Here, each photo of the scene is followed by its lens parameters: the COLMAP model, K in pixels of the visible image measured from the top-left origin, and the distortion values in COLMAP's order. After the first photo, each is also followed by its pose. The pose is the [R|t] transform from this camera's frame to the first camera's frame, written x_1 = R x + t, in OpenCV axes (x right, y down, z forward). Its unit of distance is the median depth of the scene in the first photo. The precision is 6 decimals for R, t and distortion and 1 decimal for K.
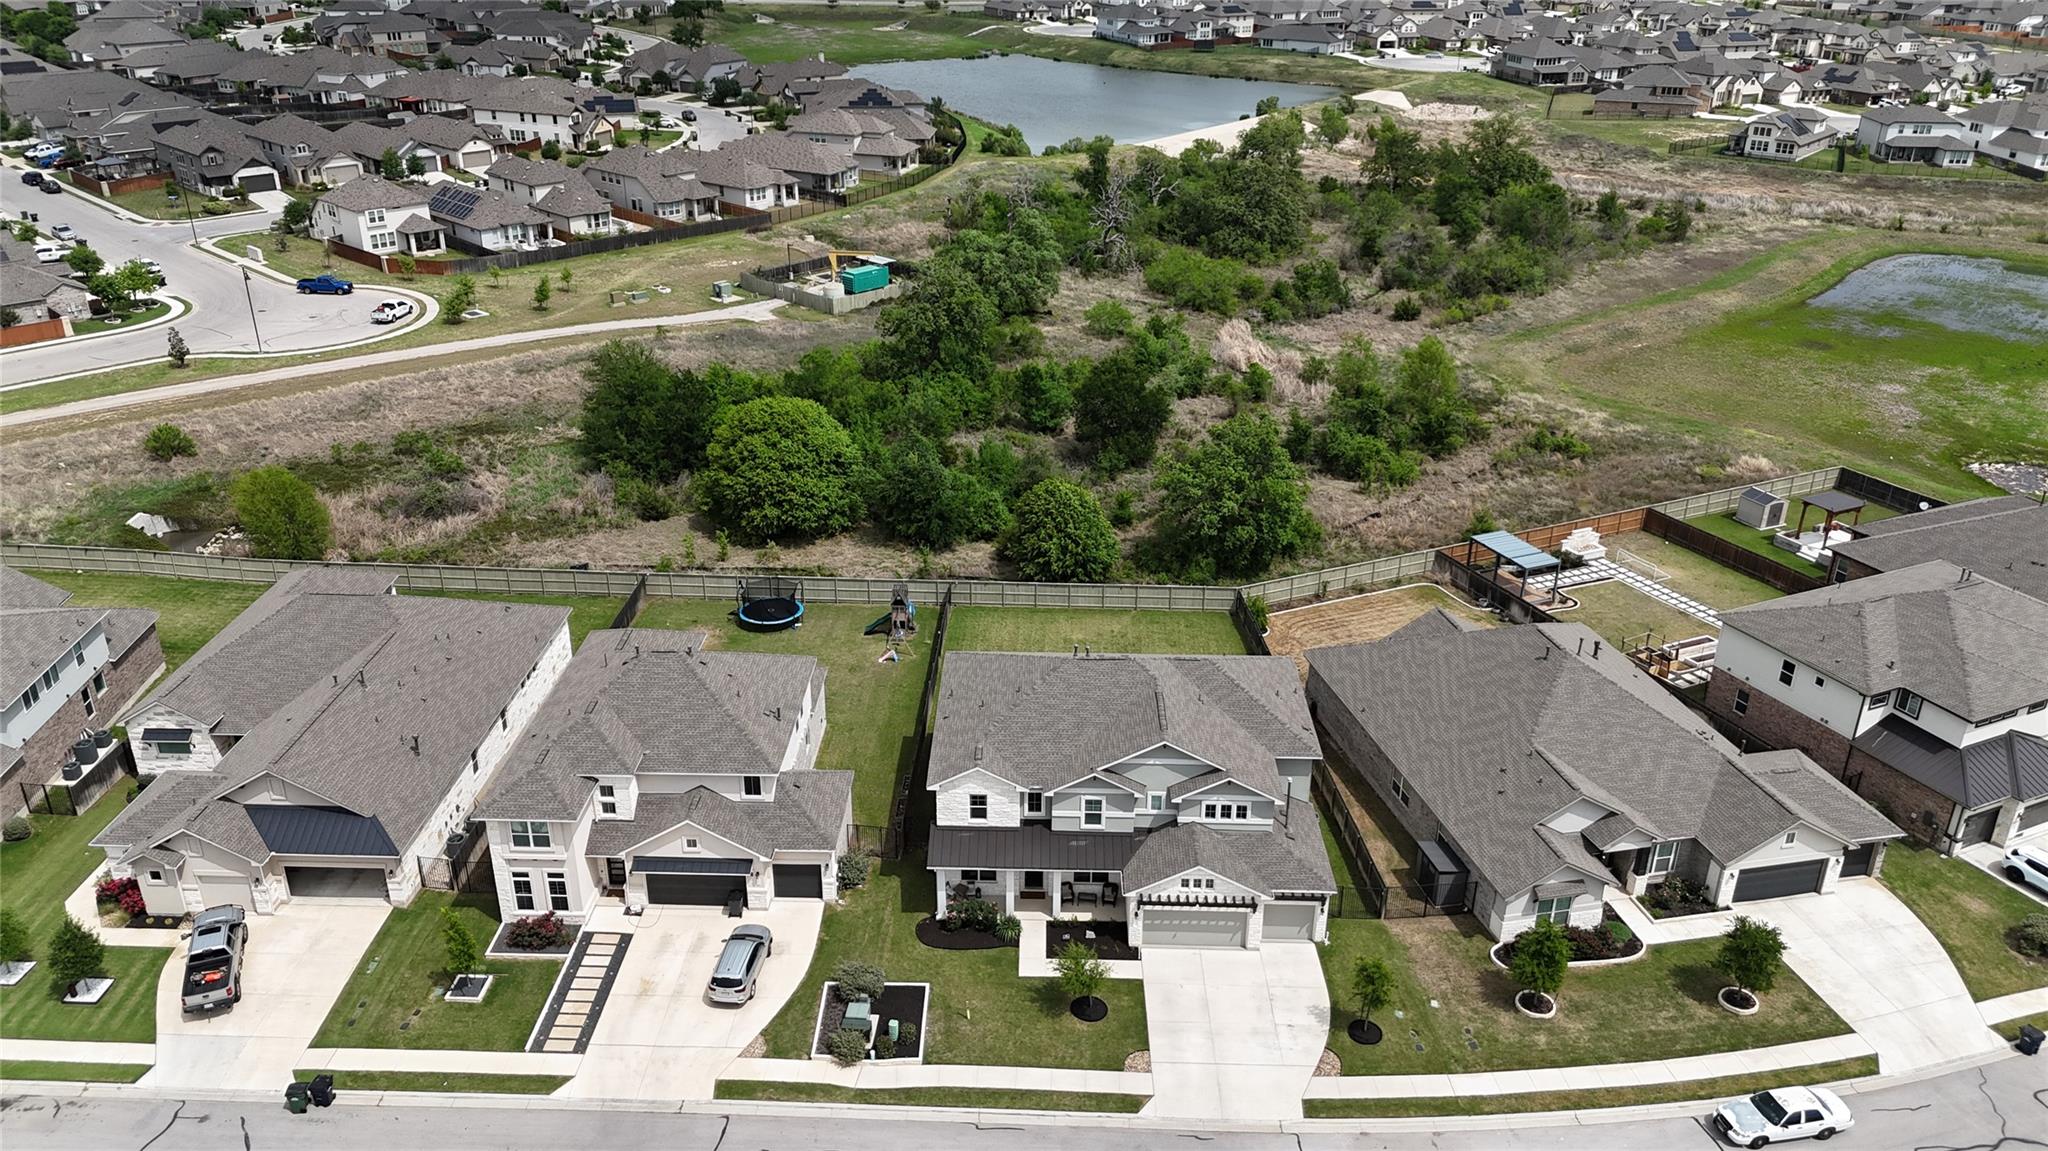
lens RADIAL K [[1454.1, 0, 1024.0], [0, 1454.1, 575.5], [0, 0, 1]] dist [0.078182, -0.067932]
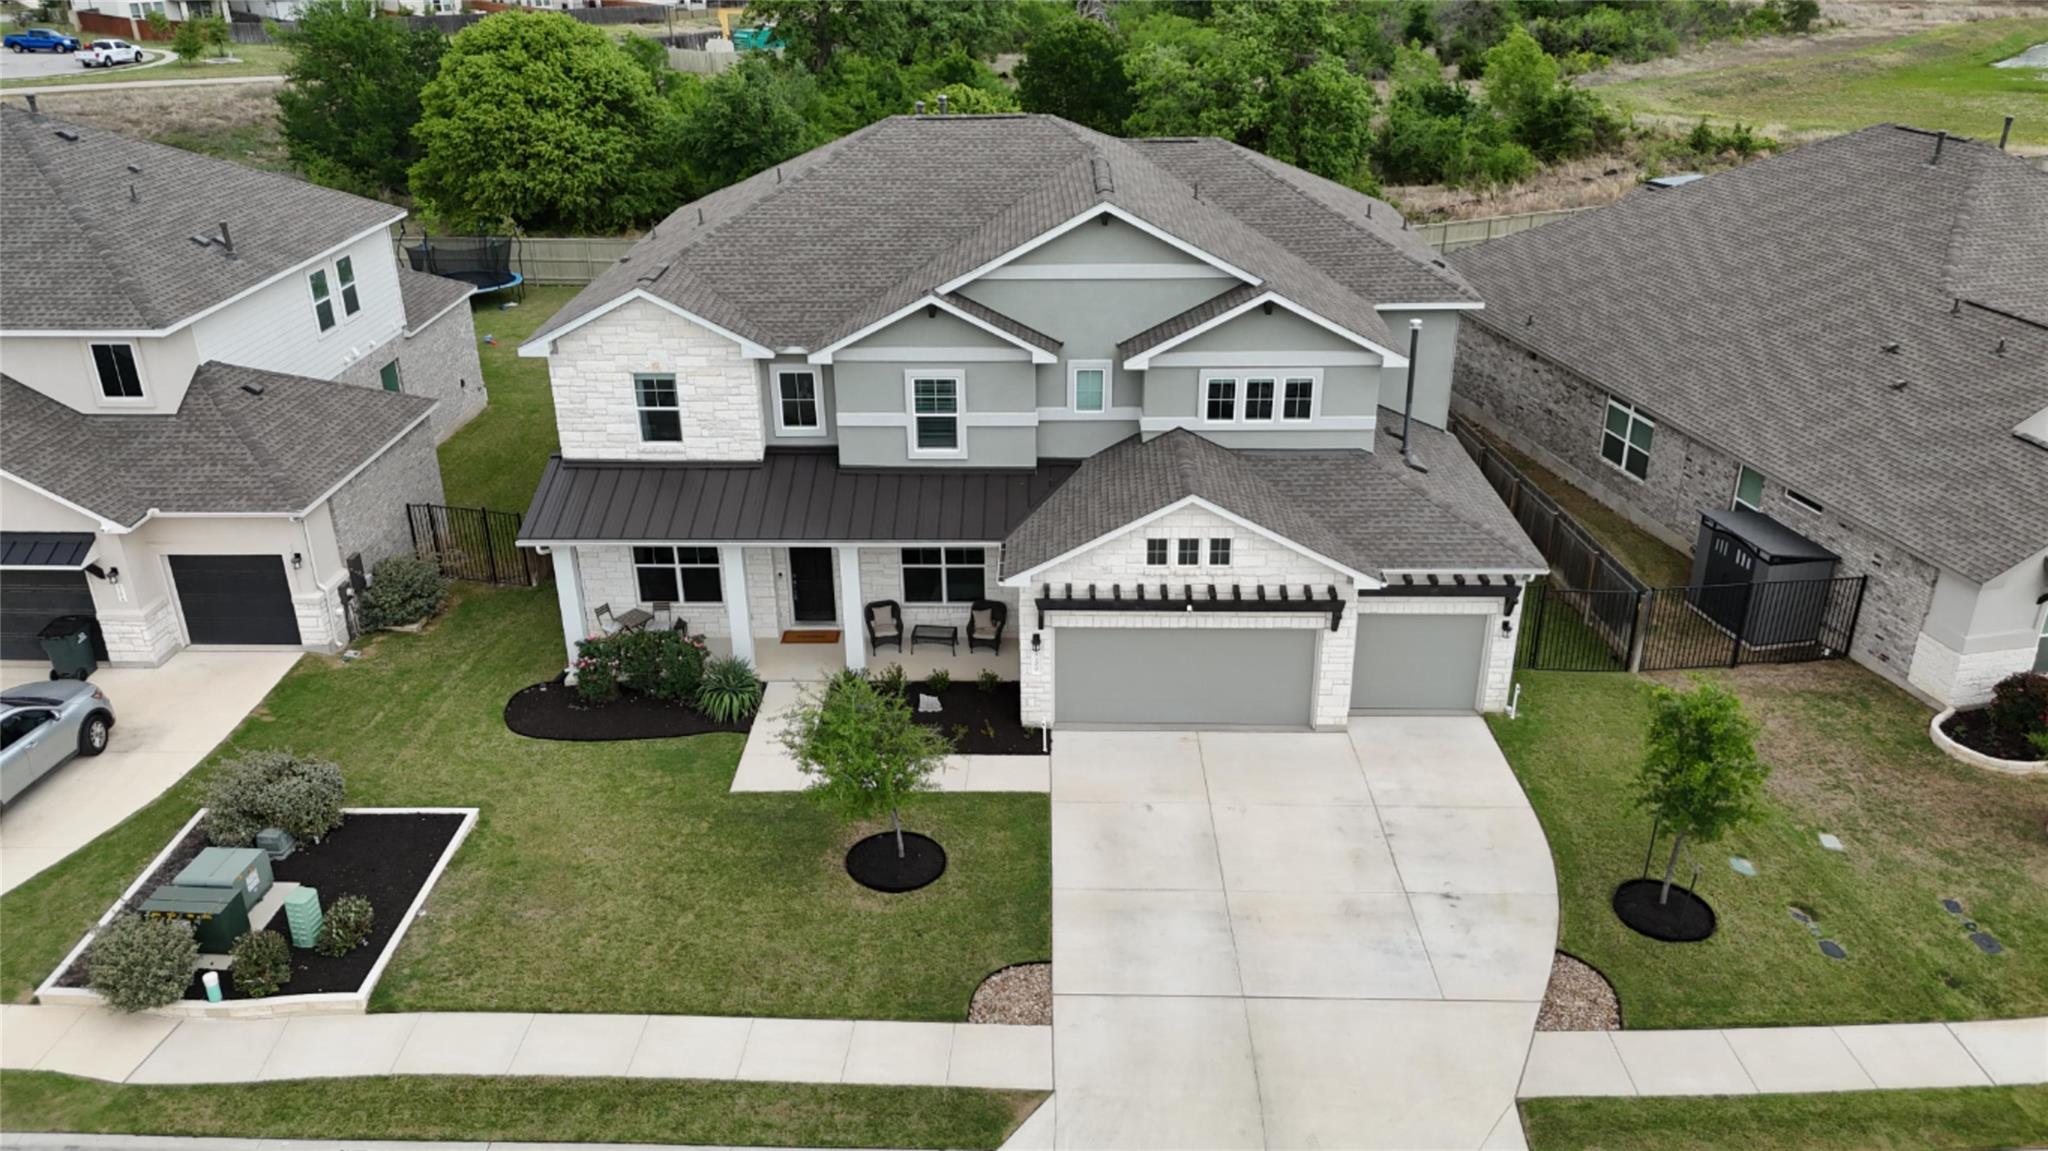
lens RADIAL K [[1454.1, 0, 1024.0], [0, 1454.1, 575.5], [0, 0, 1]] dist [0.078182, -0.067932]
pose [[0.999874, -0.013760, -0.007969, 0.075597], [0.013705, 0.999882, -0.006920, 0.213047], [0.008064, 0.006810, 0.999944, 0.593567]]
